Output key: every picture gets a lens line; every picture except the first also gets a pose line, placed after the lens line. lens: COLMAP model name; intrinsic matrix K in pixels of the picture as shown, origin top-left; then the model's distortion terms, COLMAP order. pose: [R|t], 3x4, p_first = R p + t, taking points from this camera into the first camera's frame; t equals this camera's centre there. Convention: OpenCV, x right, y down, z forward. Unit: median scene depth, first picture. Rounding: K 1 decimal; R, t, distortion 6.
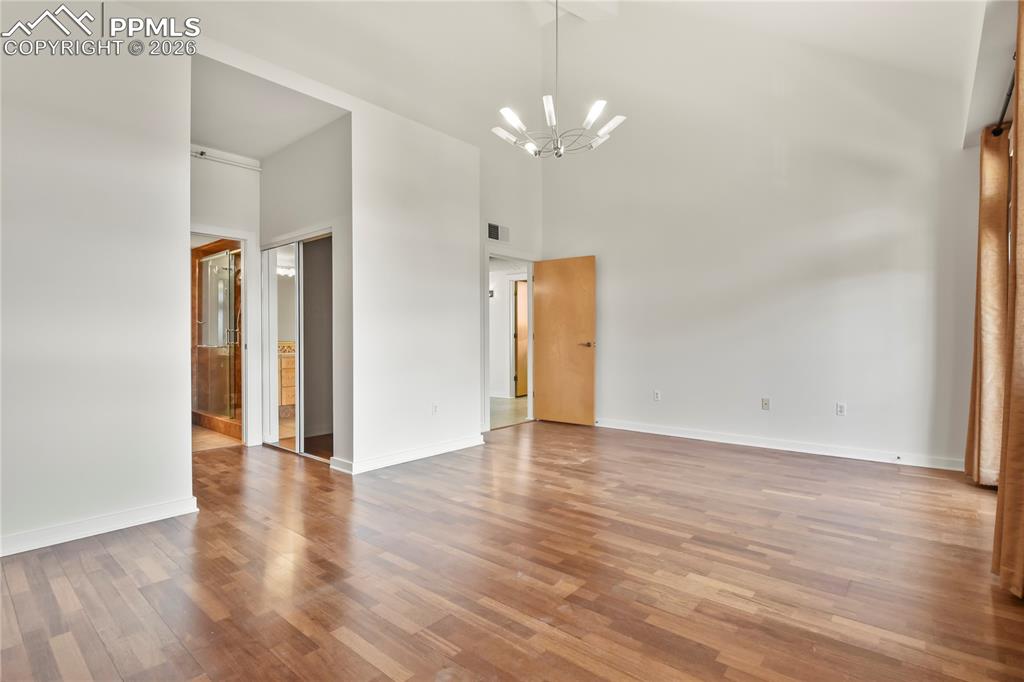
lens RADIAL K [[497.5, 0, 512.6], [0, 497.5, 342.5], [0, 0, 1]] dist [-0.008765, -0.003624]
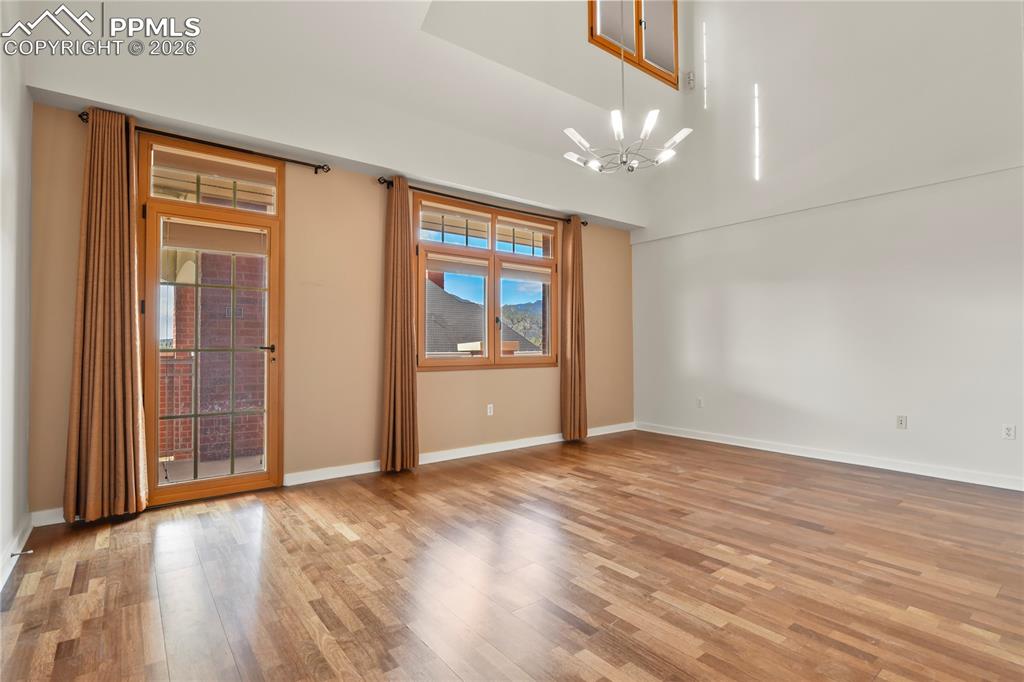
lens RADIAL K [[497.5, 0, 511.6], [0, 497.5, 341.0], [0, 0, 1]] dist [-0.008765, -0.003624]
pose [[-0.979753, 0.009188, 0.199999, 0.107388], [0.008862, 0.999958, -0.002525, -0.018005], [-0.200014, -0.000702, -0.979793, 1.892982]]
